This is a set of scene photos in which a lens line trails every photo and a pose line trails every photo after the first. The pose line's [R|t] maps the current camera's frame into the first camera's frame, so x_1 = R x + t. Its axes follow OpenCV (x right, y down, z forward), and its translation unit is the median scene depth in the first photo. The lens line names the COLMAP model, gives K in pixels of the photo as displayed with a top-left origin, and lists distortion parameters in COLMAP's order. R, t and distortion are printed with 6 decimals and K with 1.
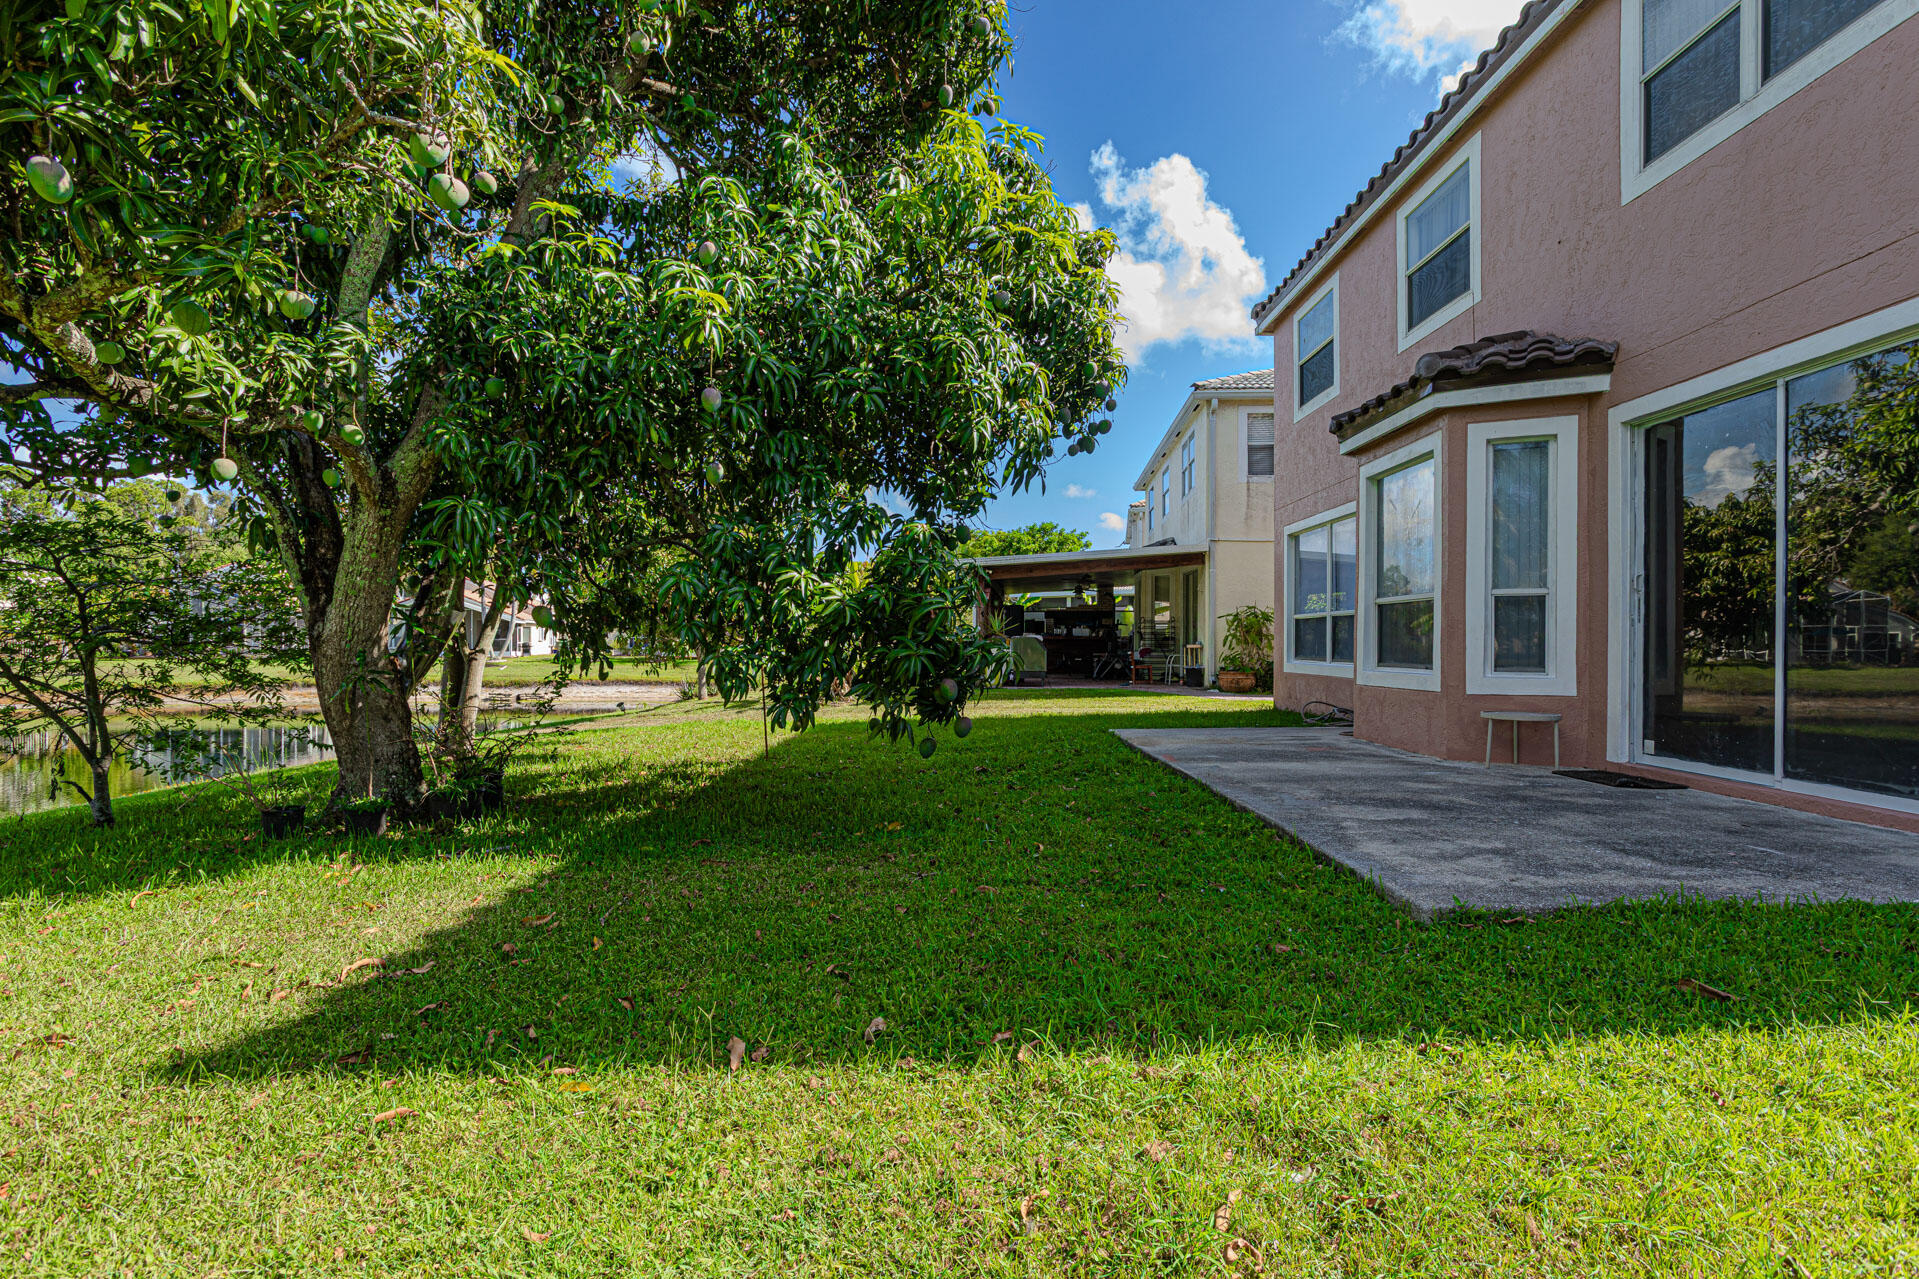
lens RADIAL K [[954.7, 0, 959.5], [0, 954.7, 639.5], [0, 0, 1]] dist [0.028246, 0.000156]
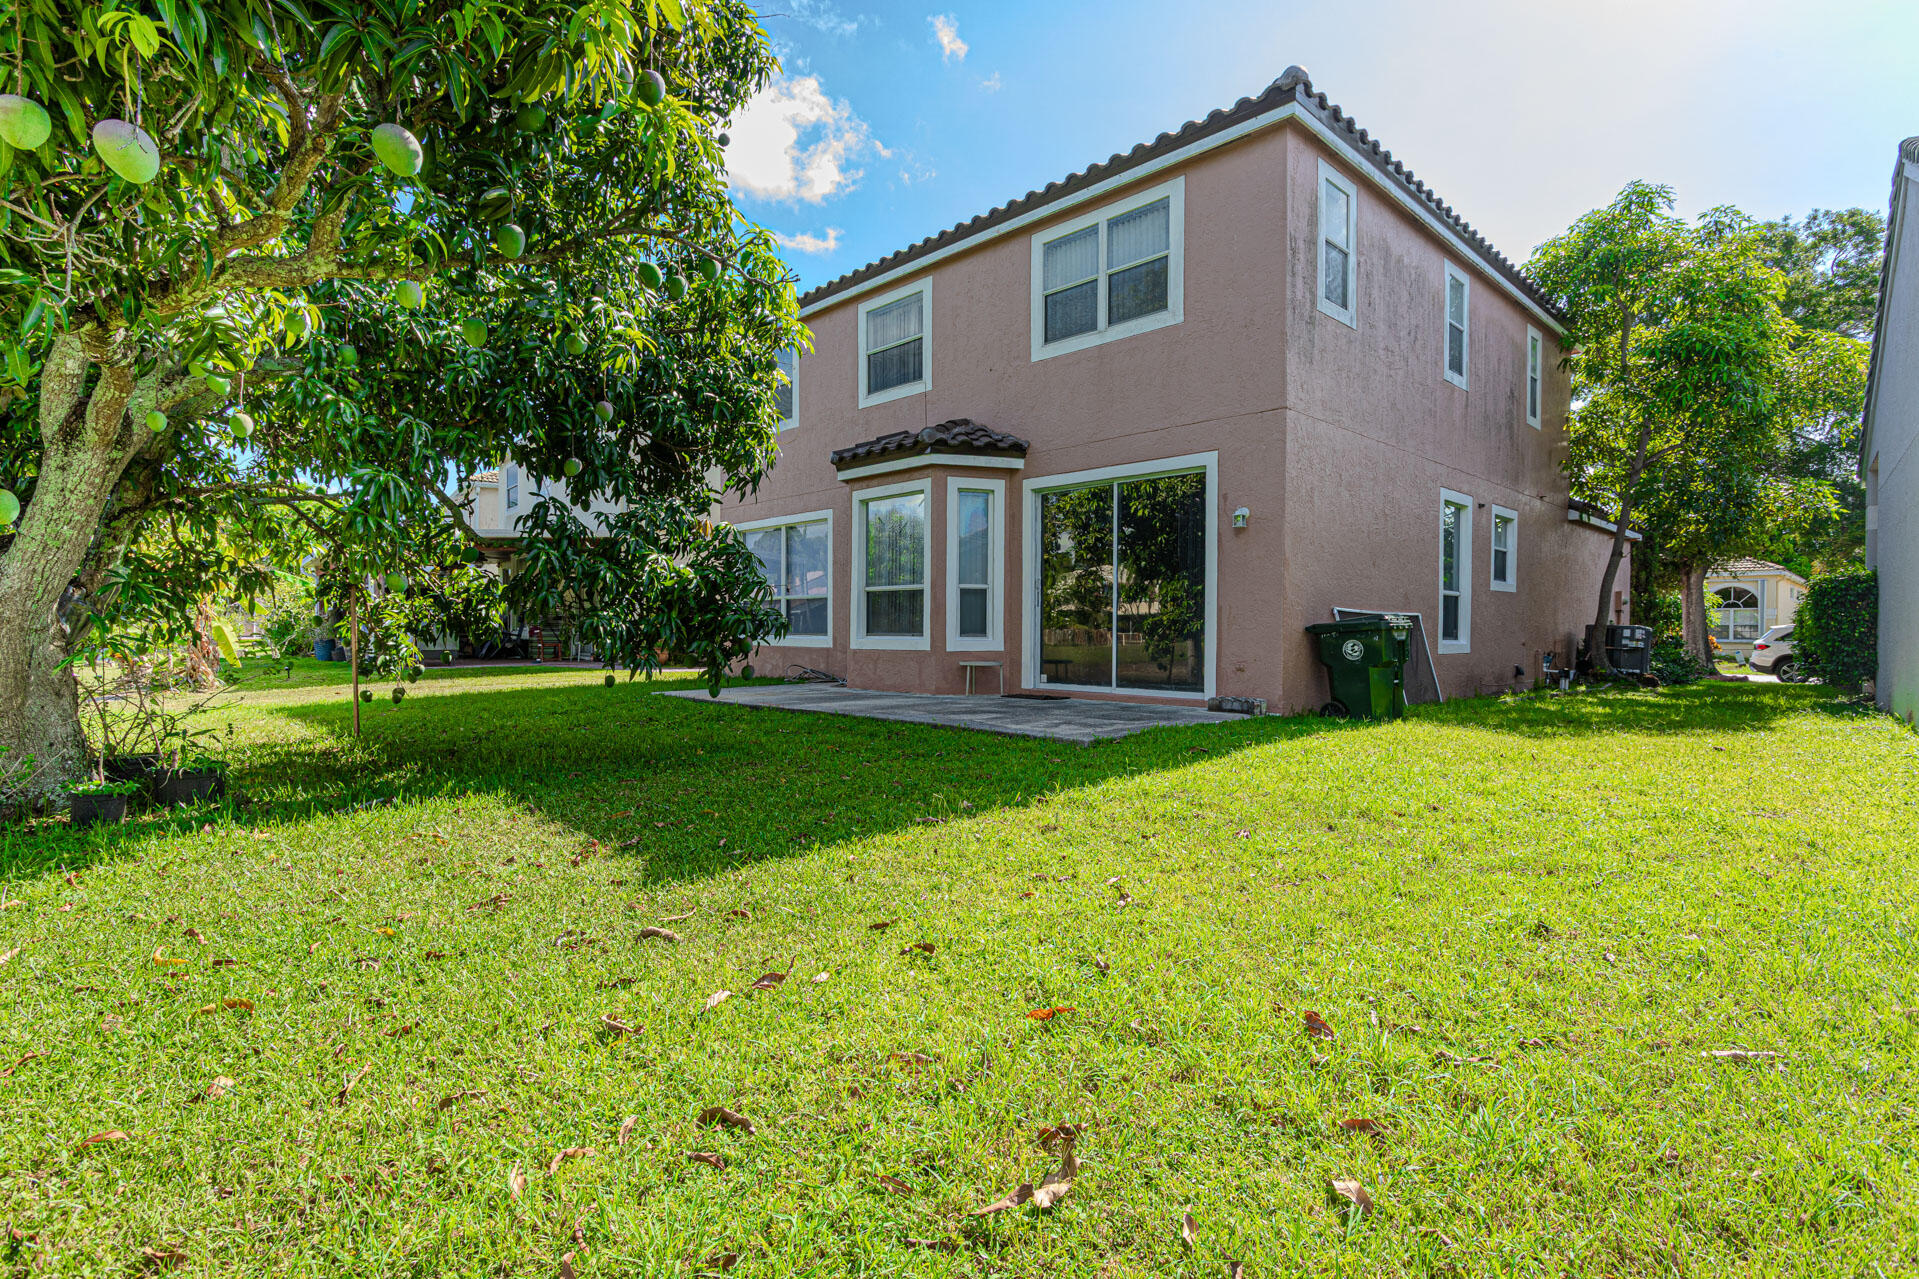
lens RADIAL K [[954.7, 0, 959.5], [0, 954.7, 639.5], [0, 0, 1]] dist [0.028246, 0.000156]
pose [[0.730432, -0.005954, 0.682959, -0.538900], [-0.006942, 0.999846, 0.016142, 0.013394], [-0.682950, -0.016532, 0.730278, -0.140948]]
